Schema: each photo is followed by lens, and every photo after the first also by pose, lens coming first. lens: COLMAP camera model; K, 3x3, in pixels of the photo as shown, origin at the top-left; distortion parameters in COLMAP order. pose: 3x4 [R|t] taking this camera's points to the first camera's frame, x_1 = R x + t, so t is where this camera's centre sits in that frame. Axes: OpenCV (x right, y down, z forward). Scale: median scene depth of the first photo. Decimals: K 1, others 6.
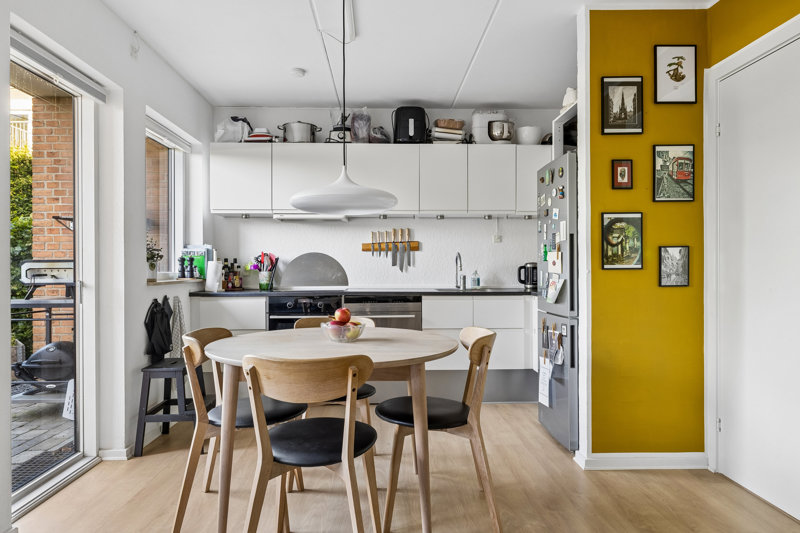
lens RADIAL K [[512.4, 0, 400.8], [0, 512.4, 269.1], [0, 0, 1]] dist [-0.000302, 0.004508]
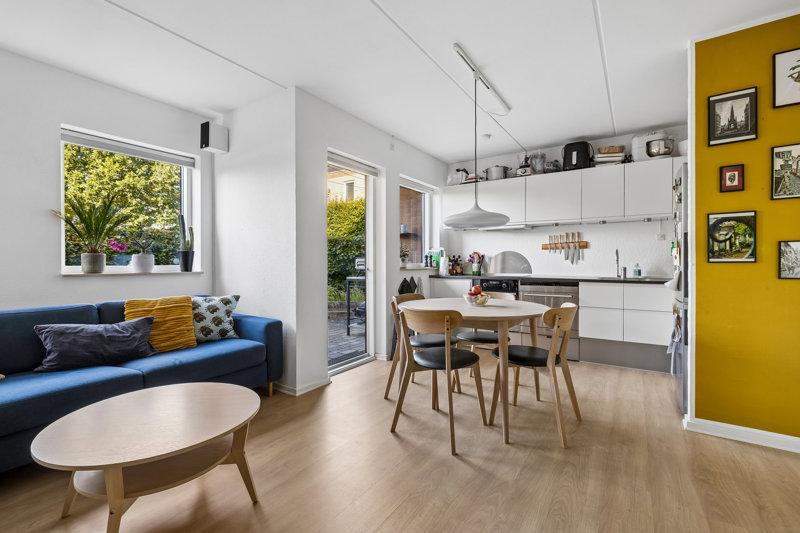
lens RADIAL K [[363.5, 0, 403.1], [0, 363.5, 264.4], [0, 0, 1]] dist [-0.001847, 0.003044]
pose [[0.814509, 0.005311, -0.580127, 0.274204], [-0.001499, 0.999974, 0.007050, -0.000028], [0.580149, -0.004873, 0.814496, -0.066411]]
